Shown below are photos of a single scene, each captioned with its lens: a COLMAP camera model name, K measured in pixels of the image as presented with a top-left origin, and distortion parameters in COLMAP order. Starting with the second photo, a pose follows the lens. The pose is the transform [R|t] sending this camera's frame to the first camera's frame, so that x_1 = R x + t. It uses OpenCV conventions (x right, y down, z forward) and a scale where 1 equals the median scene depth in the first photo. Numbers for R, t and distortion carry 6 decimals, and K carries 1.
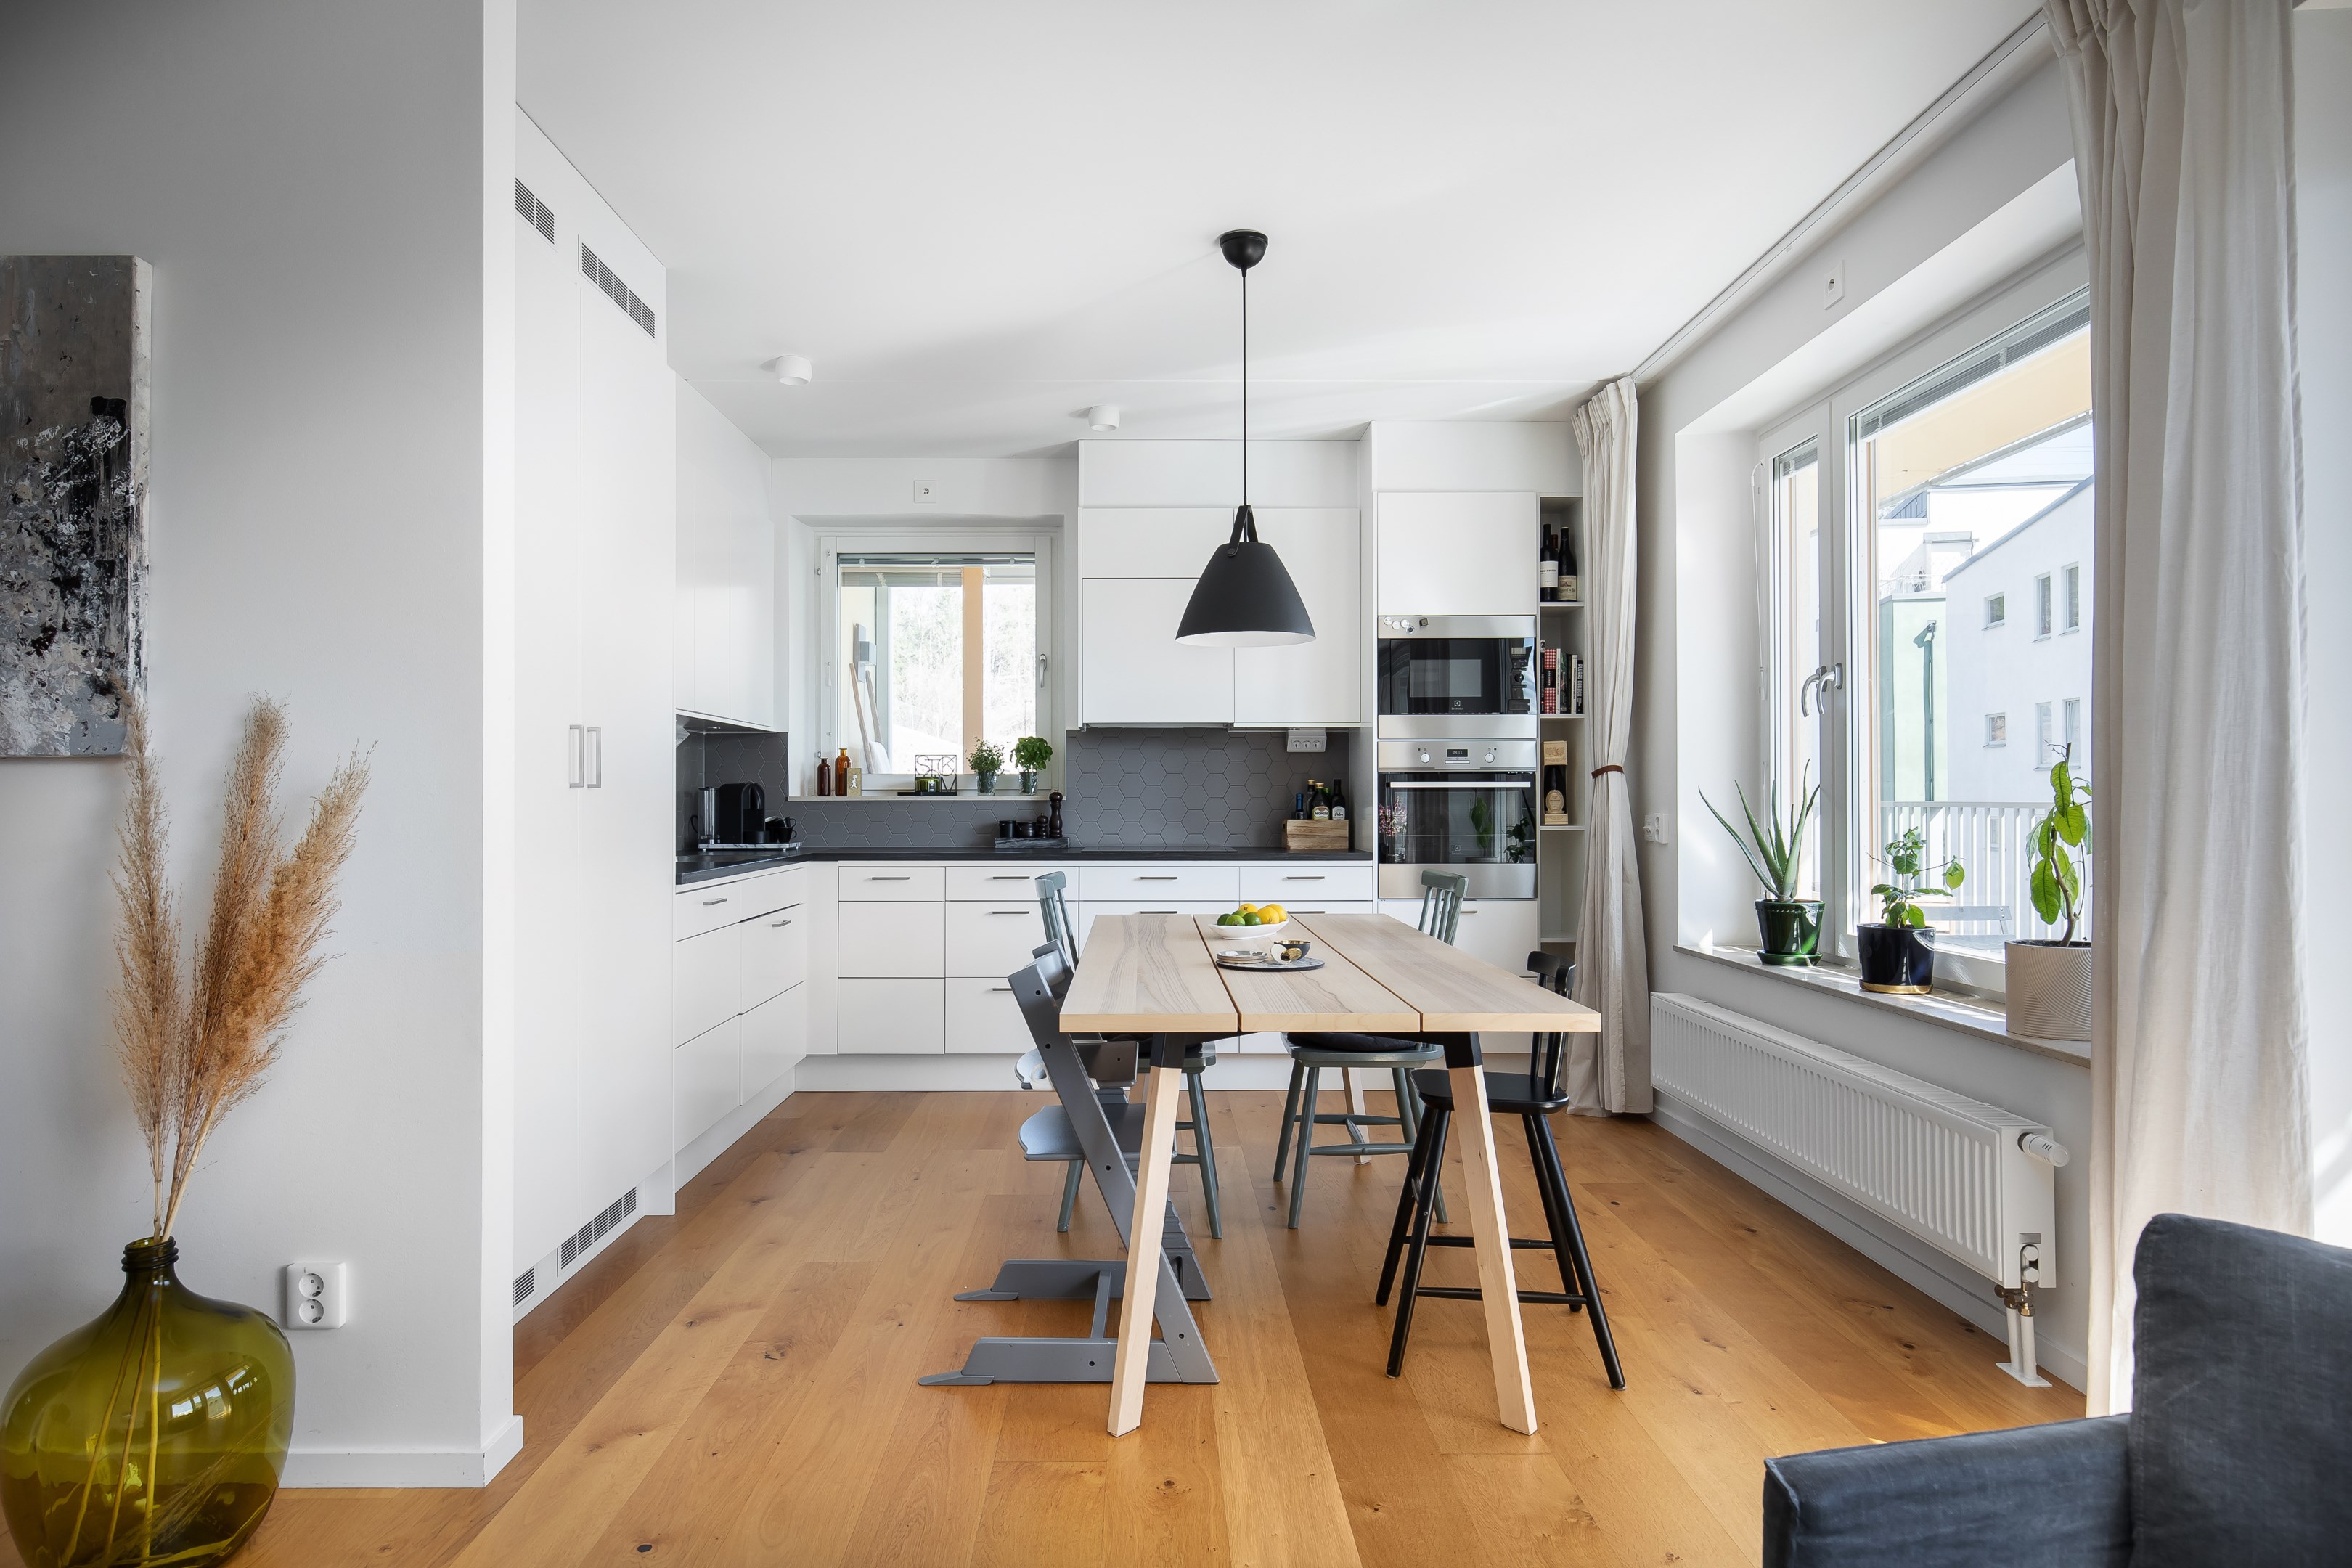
lens RADIAL K [[1356.8, 0, 1140.9], [0, 1356.8, 784.8], [0, 0, 1]] dist [0.000561, 0.000884]
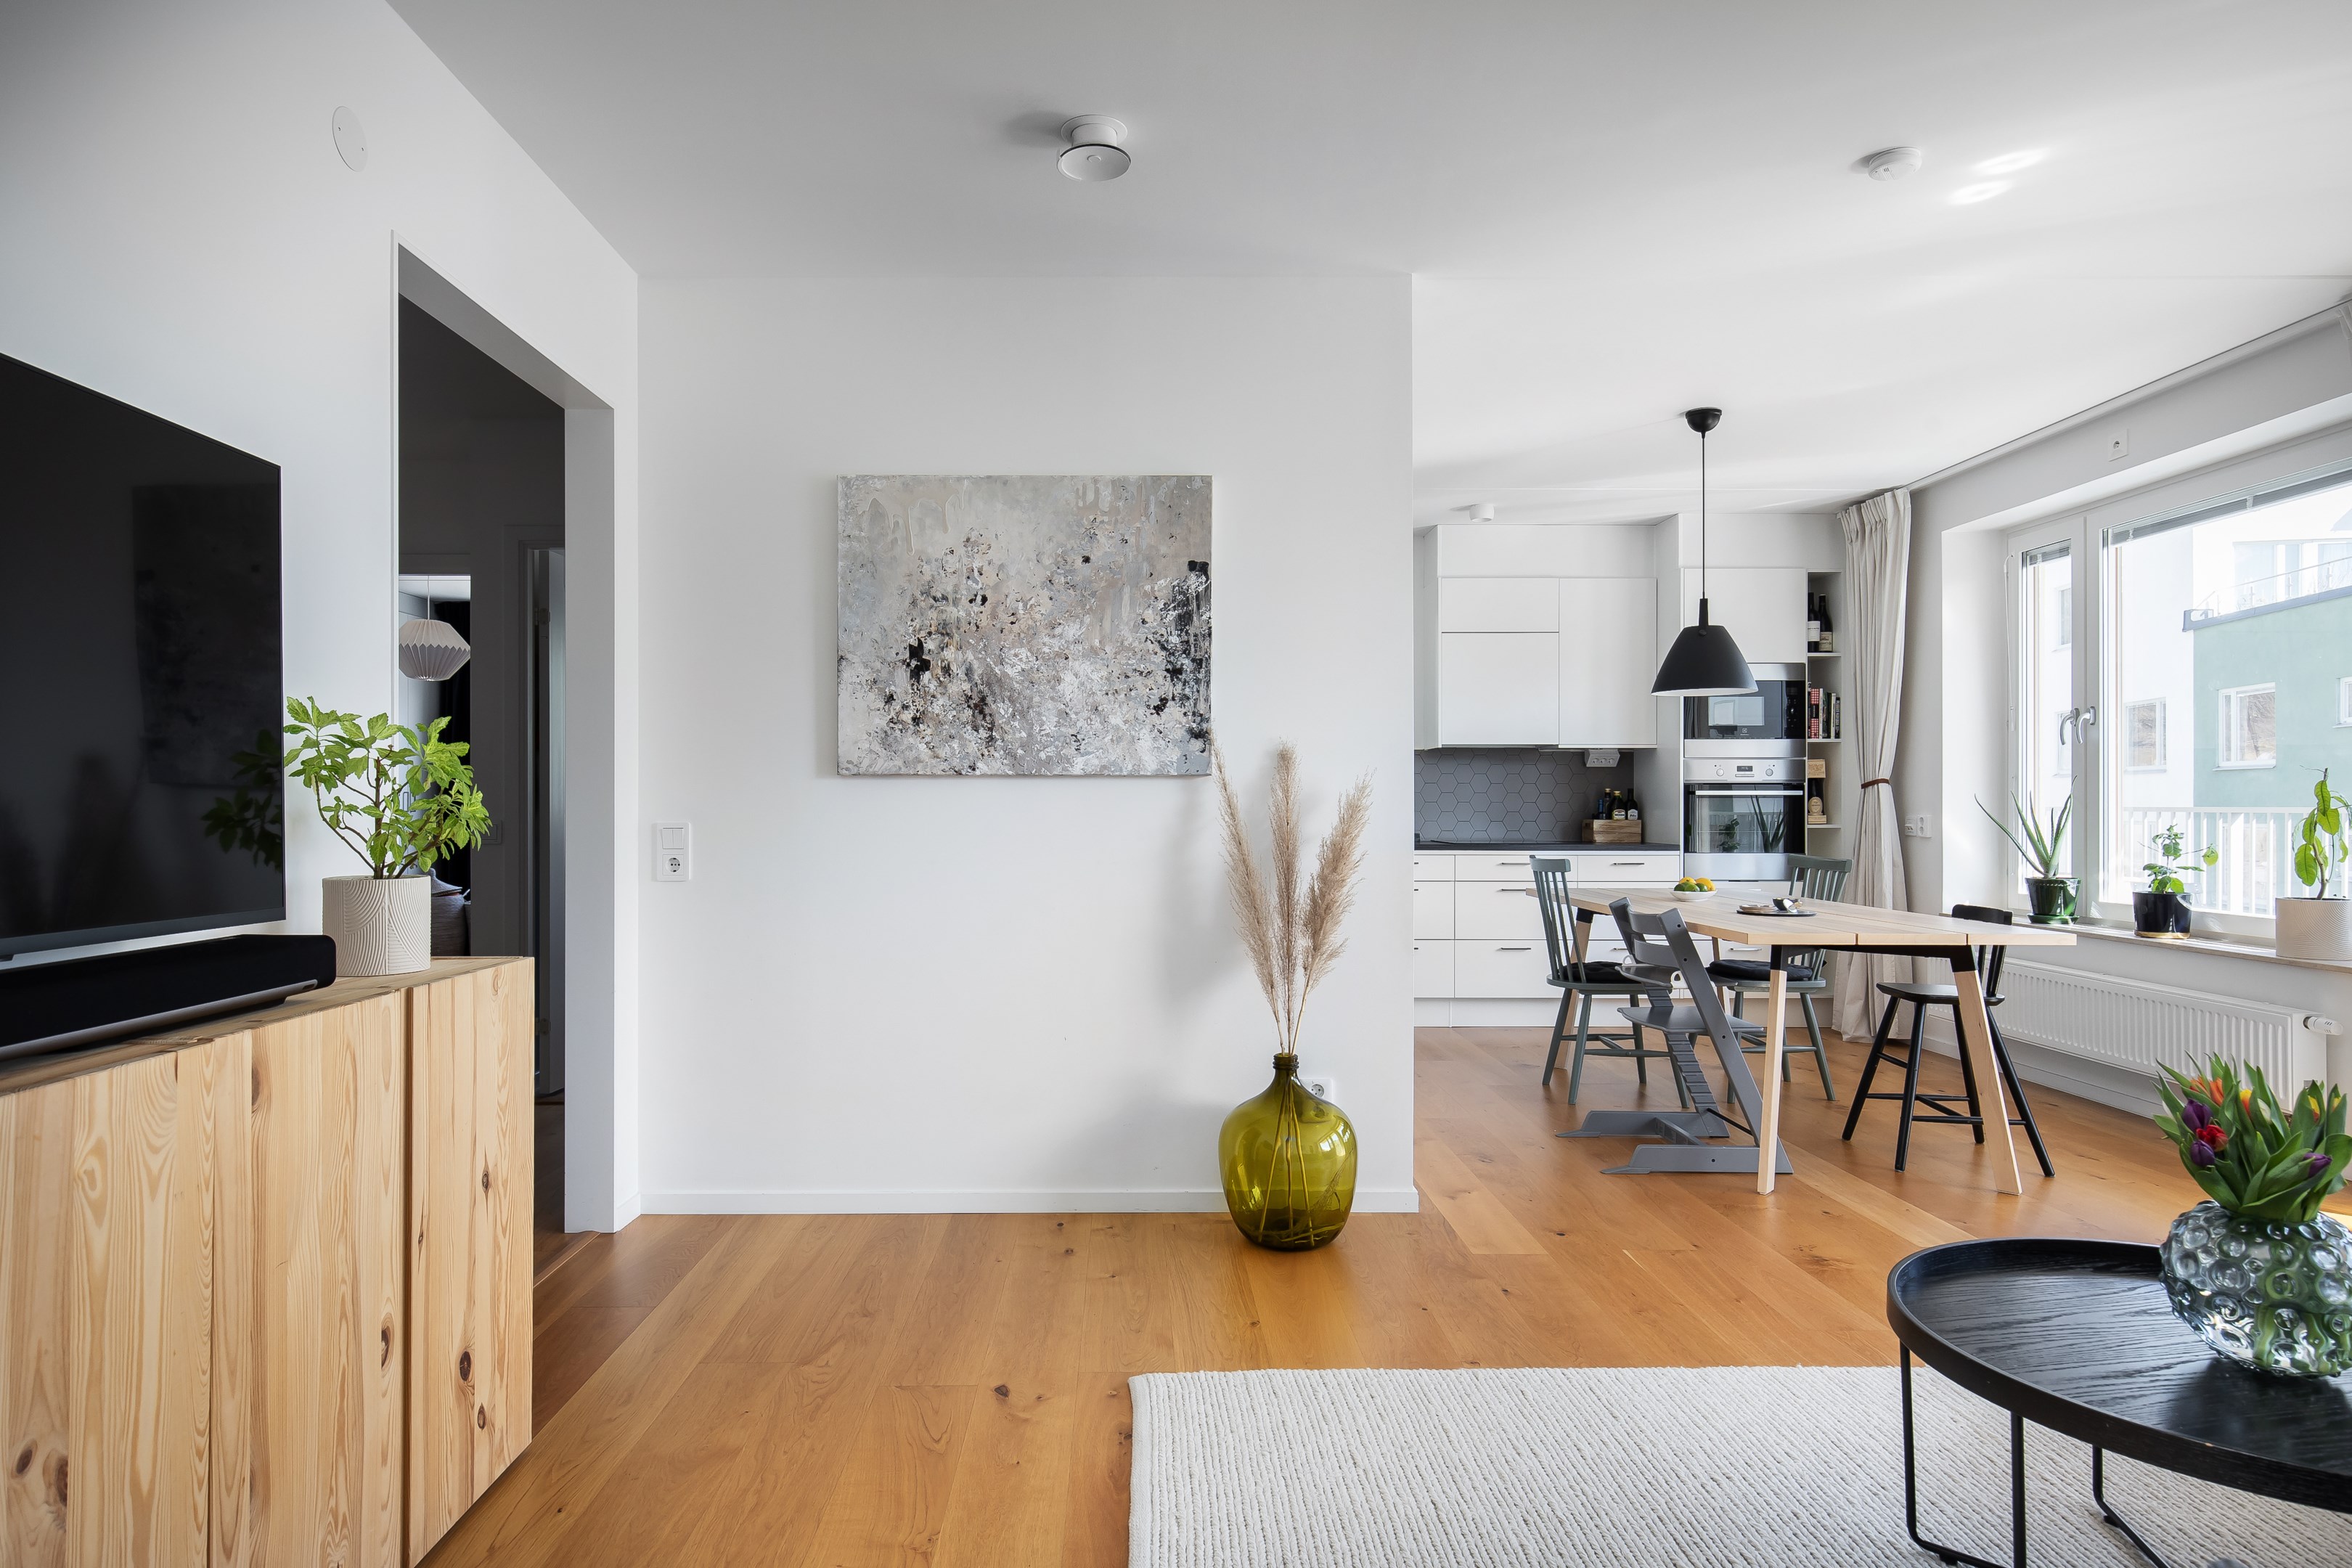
lens RADIAL K [[1319.6, 0, 1174.1], [0, 1319.6, 790.2], [0, 0, 1]] dist [0.035036, 0.000113]
pose [[0.999667, 0.002825, 0.025665, -0.346844], [-0.002823, 0.999996, -0.000112, -0.000987], [-0.025665, 0.000040, 0.999671, -0.261842]]
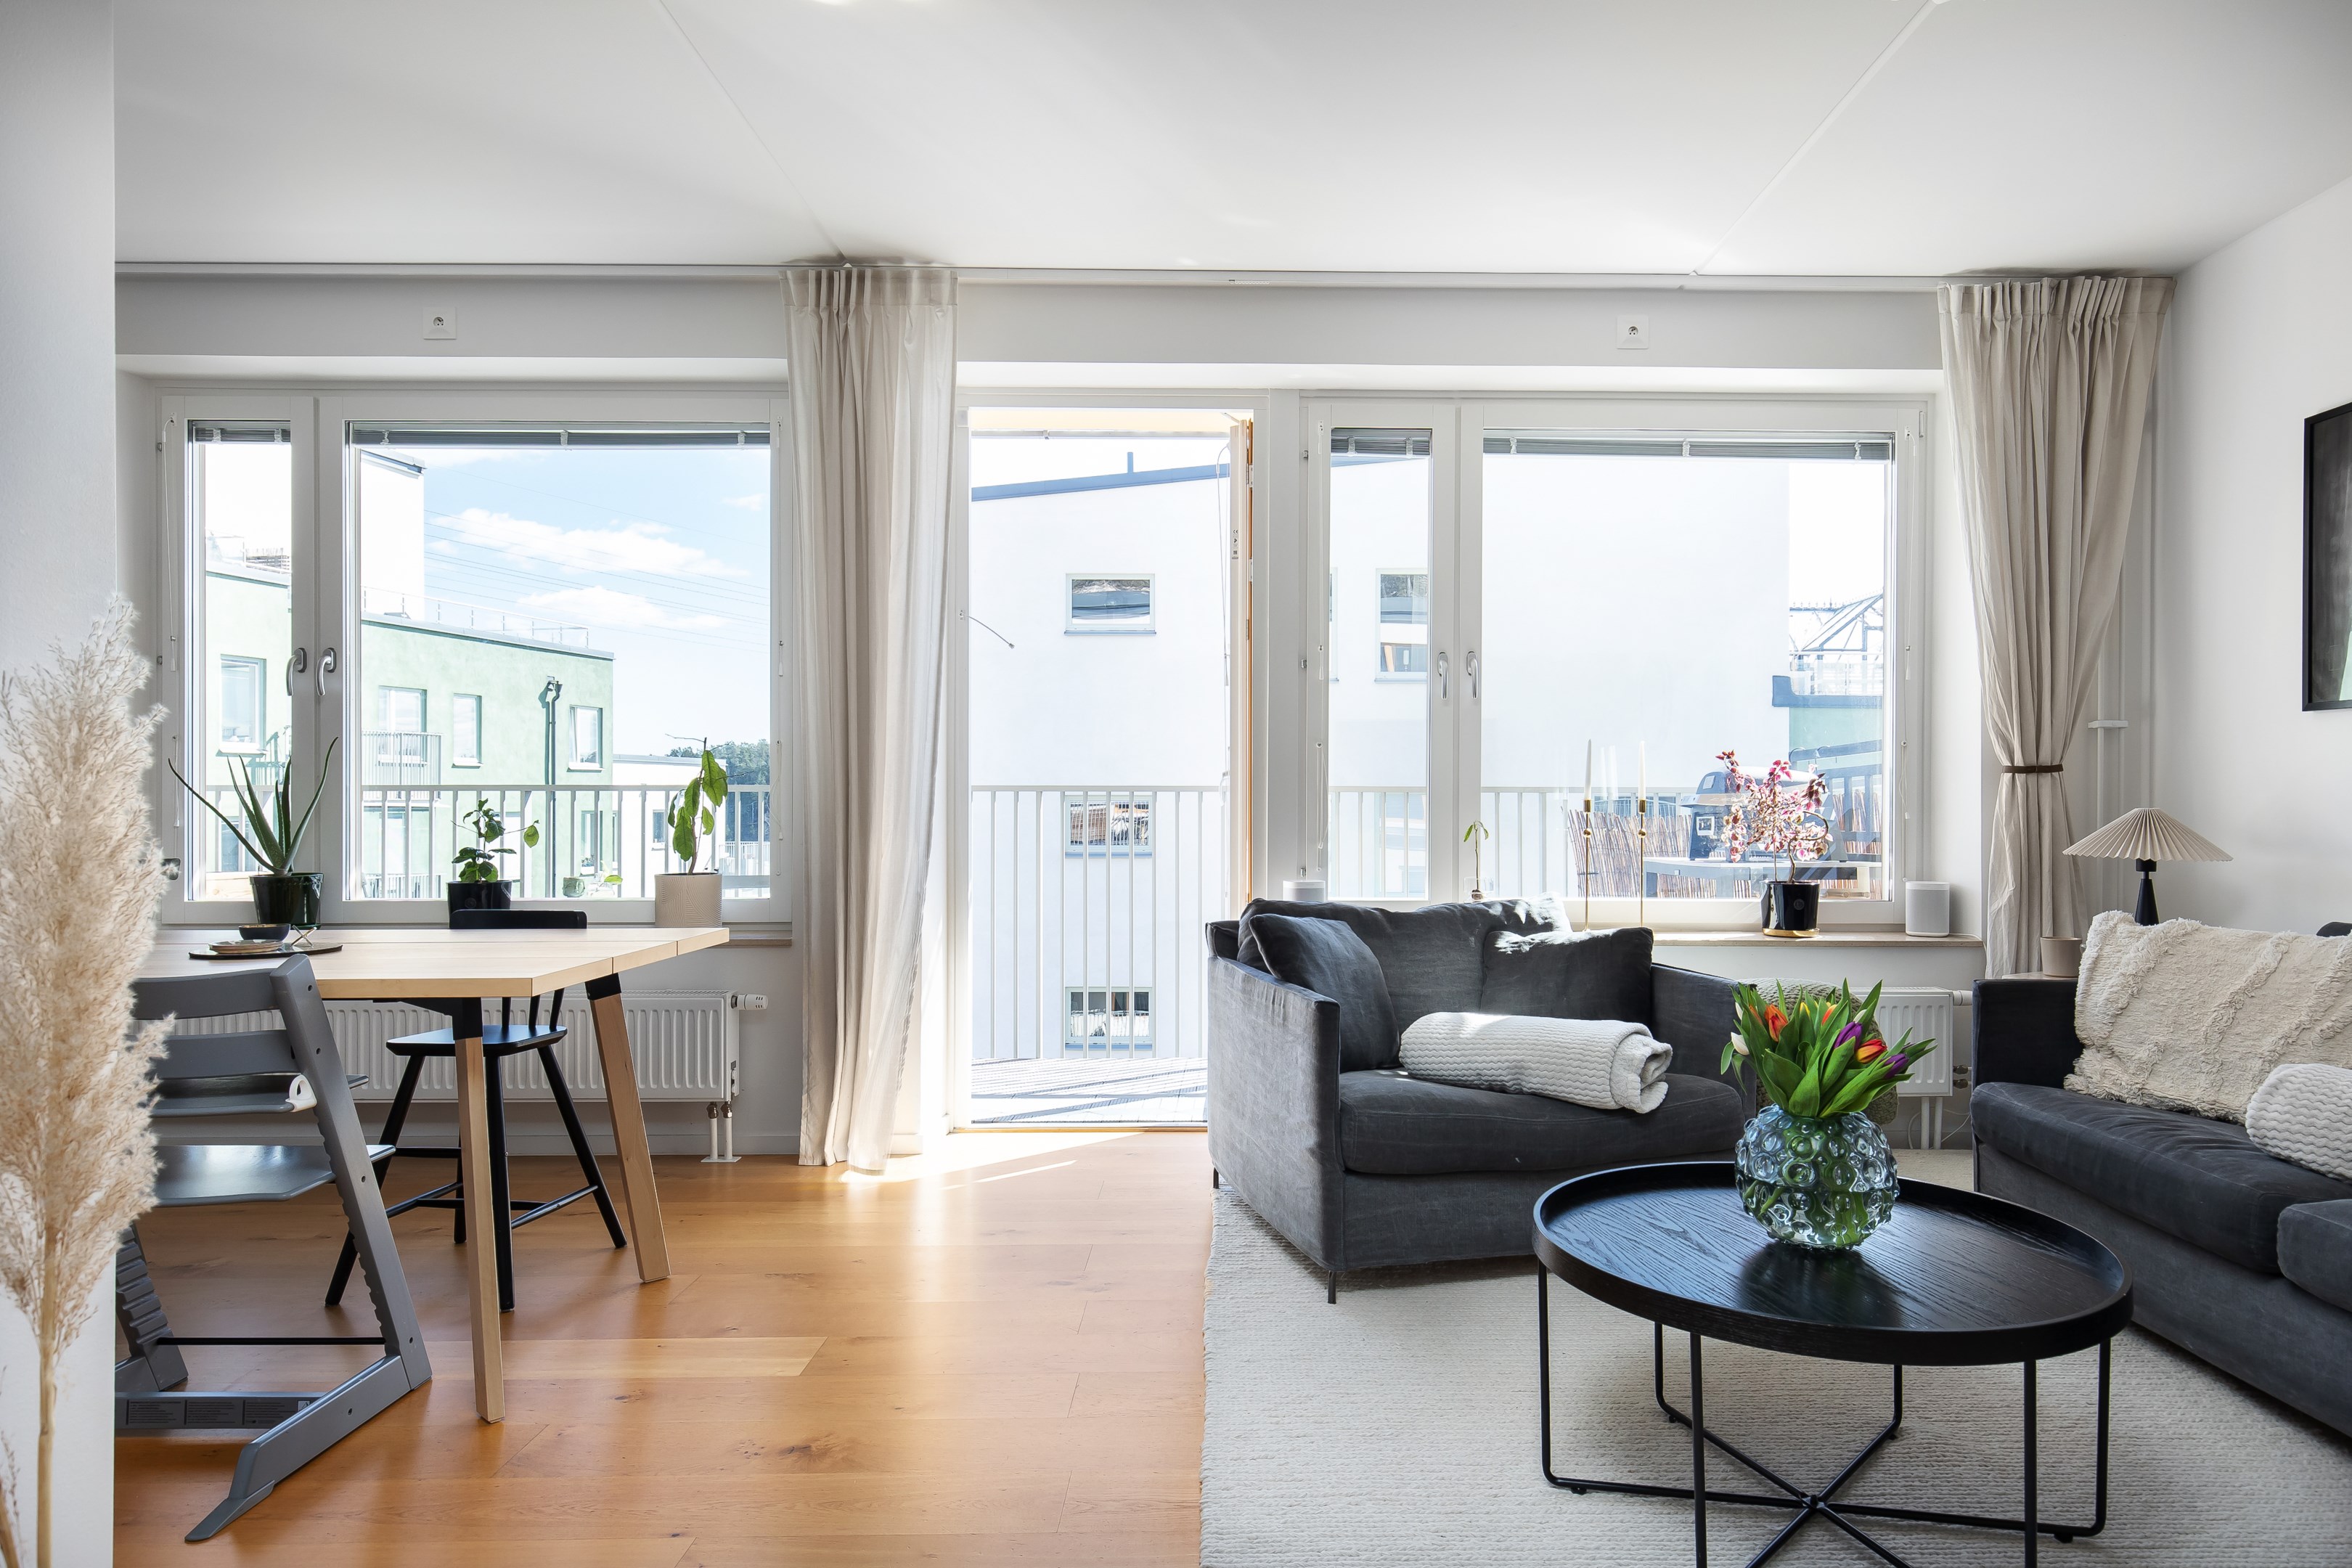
lens RADIAL K [[1454.3, 0, 1229.8], [0, 1454.3, 801.0], [0, 0, 1]] dist [0.001594, 0.000425]
pose [[-0.031835, 0.001051, 0.999493, -0.489055], [-0.009475, 0.999954, -0.001353, 0.018558], [-0.999448, -0.009514, -0.031824, 0.251501]]
